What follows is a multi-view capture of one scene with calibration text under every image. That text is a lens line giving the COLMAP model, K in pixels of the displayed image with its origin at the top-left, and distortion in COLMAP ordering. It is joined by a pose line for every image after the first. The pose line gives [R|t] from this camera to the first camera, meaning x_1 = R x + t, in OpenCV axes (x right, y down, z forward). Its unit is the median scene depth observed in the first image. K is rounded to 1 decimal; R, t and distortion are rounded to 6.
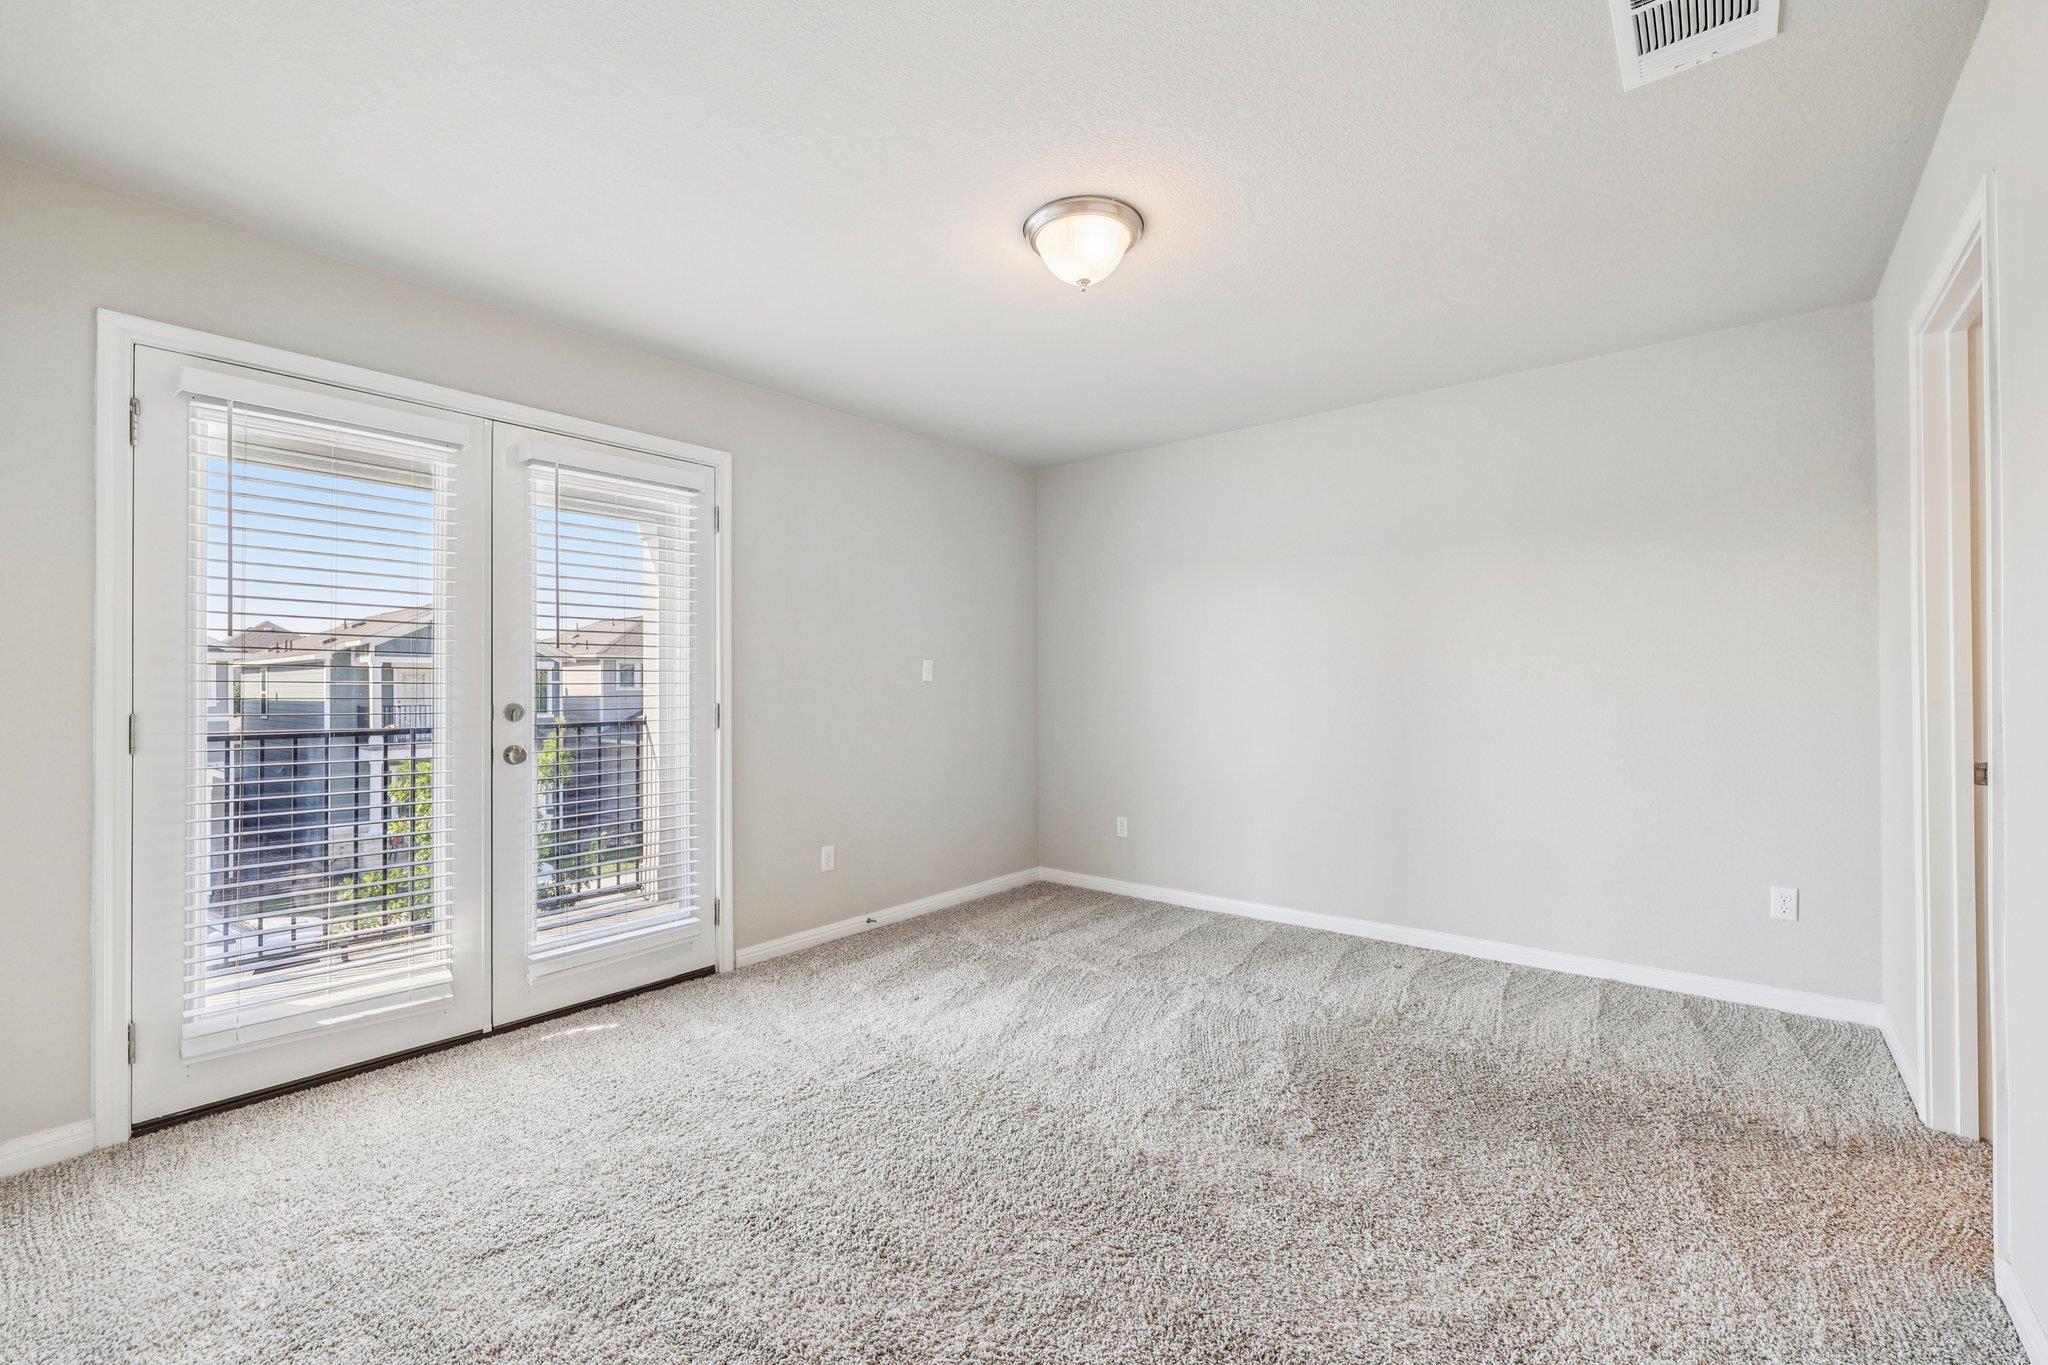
lens RADIAL K [[858.3, 0, 1028.6], [0, 858.3, 681.9], [0, 0, 1]] dist [-0.002359, 0.000635]
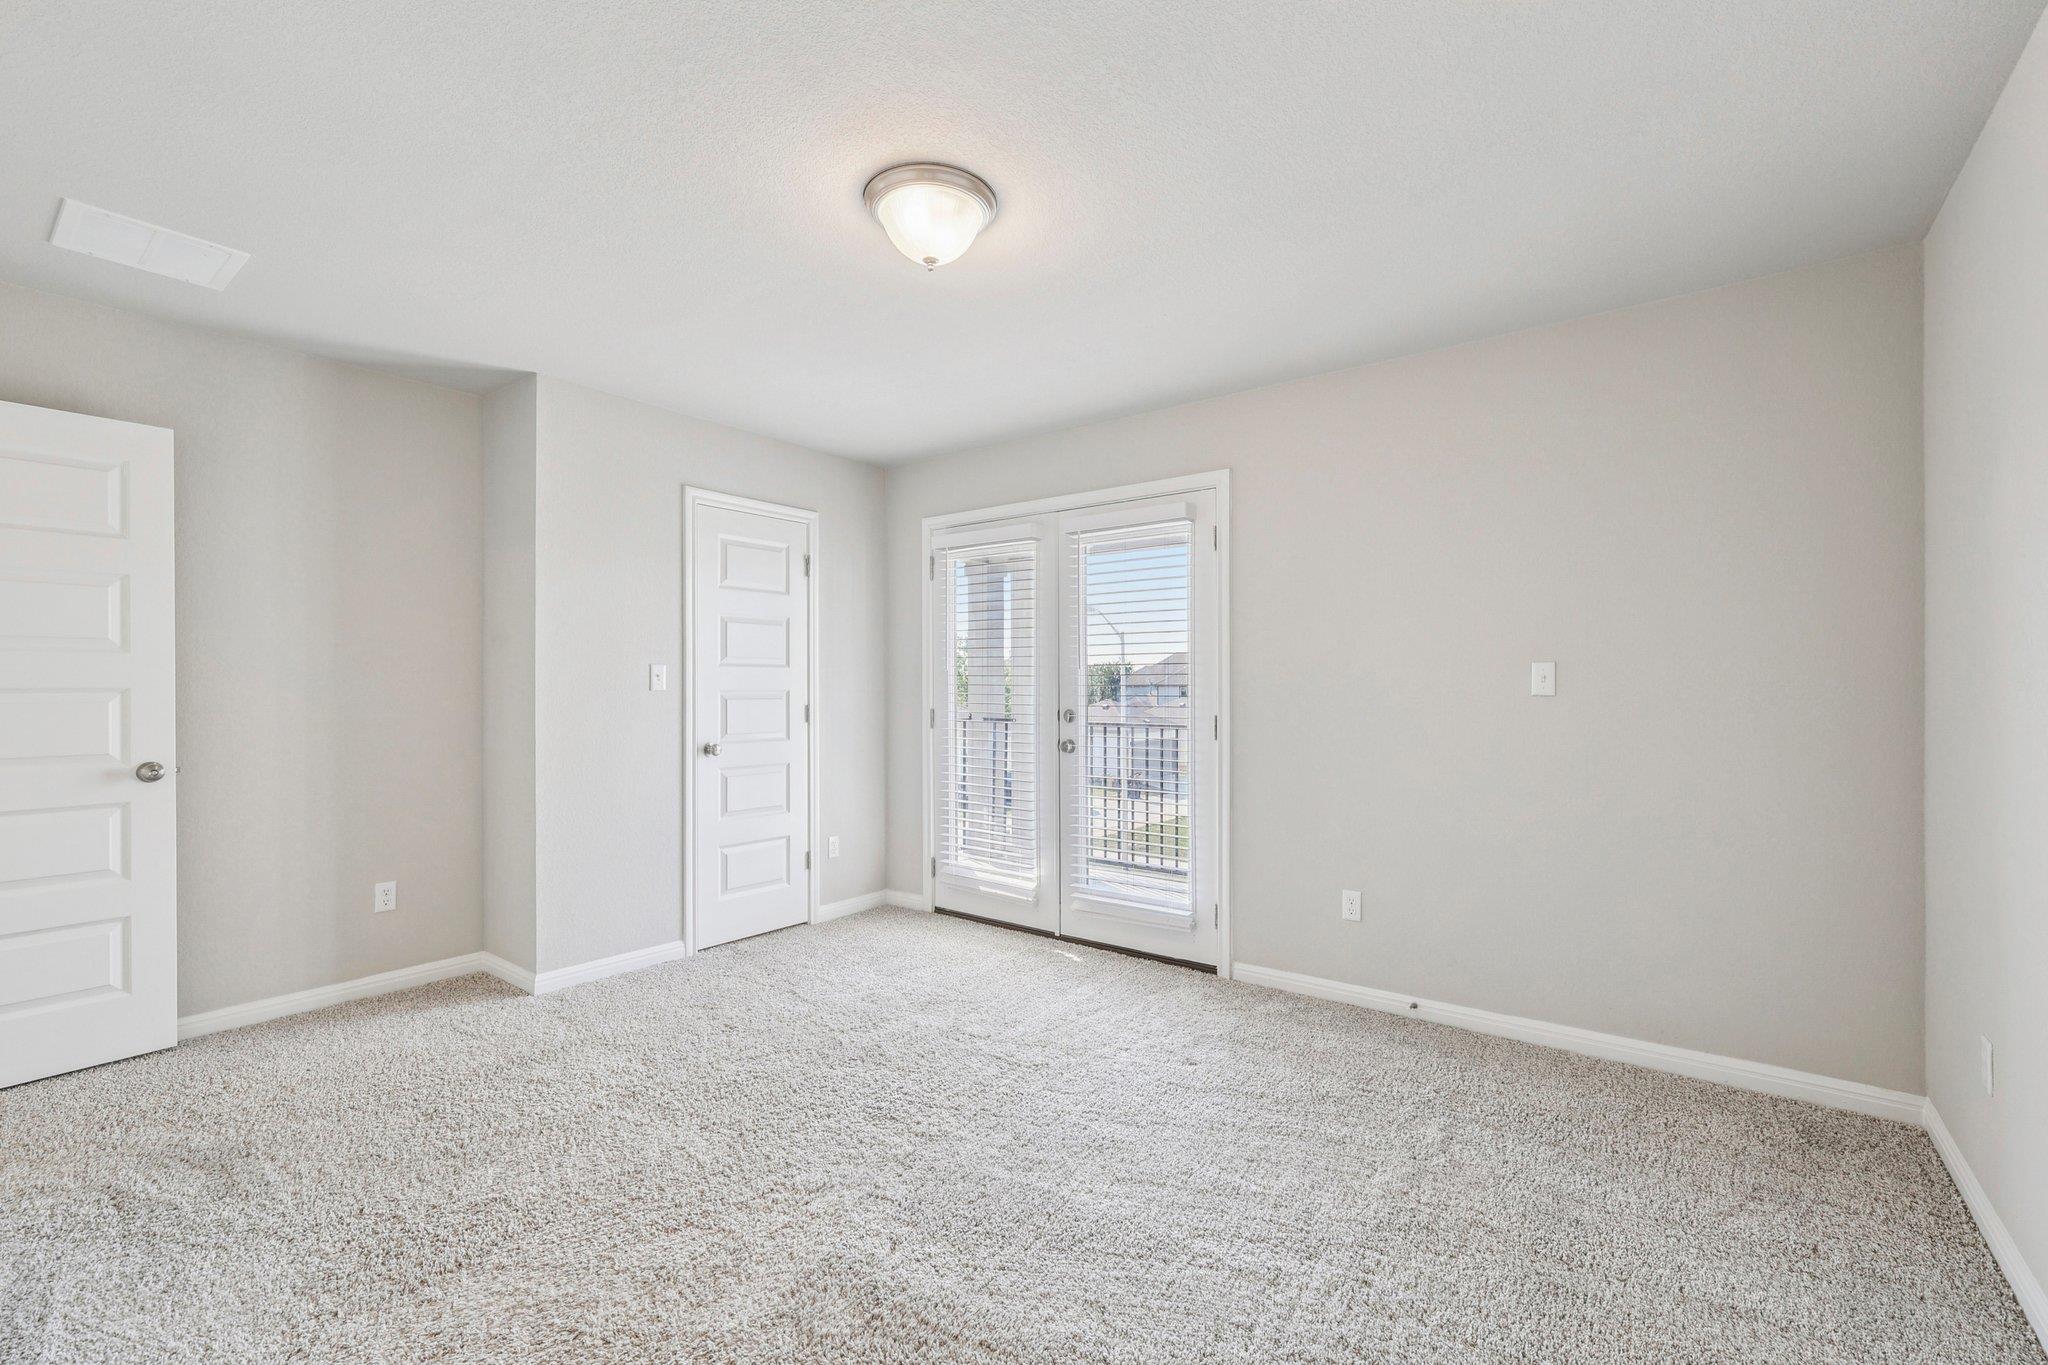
lens RADIAL K [[868.5, 0, 1022.9], [0, 868.5, 690.4], [0, 0, 1]] dist [-0.002414, -0.000079]
pose [[0.024723, 0.005464, -0.999679, 0.685222], [0.004994, 0.999972, 0.005589, -0.012318], [0.999682, -0.005131, 0.024695, 0.744752]]
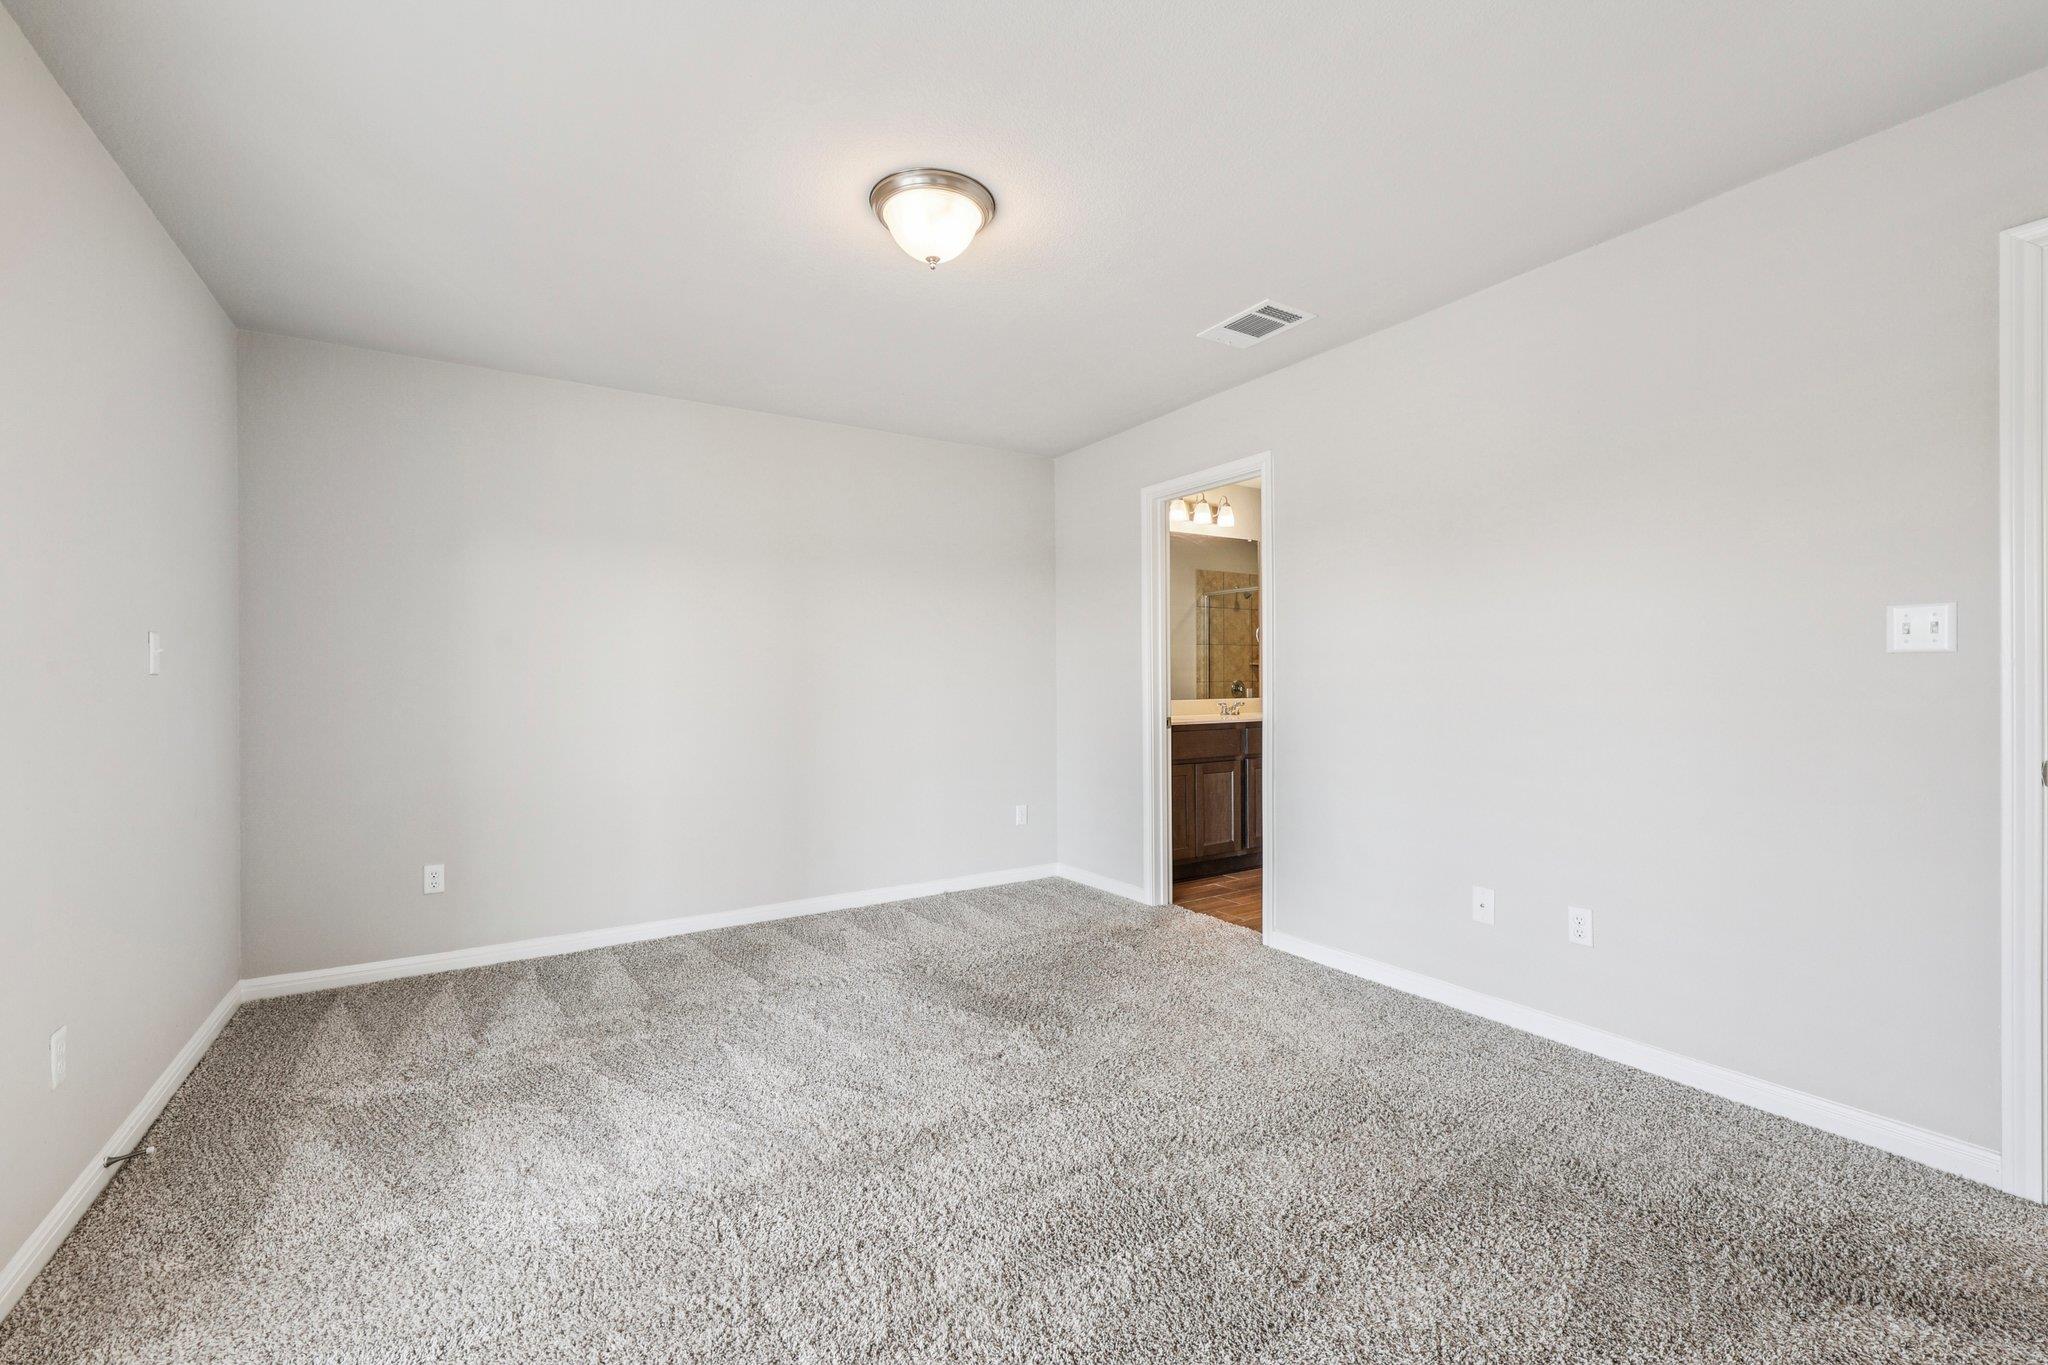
lens RADIAL K [[858.3, 0, 1028.6], [0, 858.3, 681.9], [0, 0, 1]] dist [-0.002359, 0.000635]
pose [[0.318081, 0.001501, 0.948063, -0.567327], [0.001207, 0.999997, -0.001989, 0.008617], [-0.948063, 0.001777, 0.318078, 0.411638]]
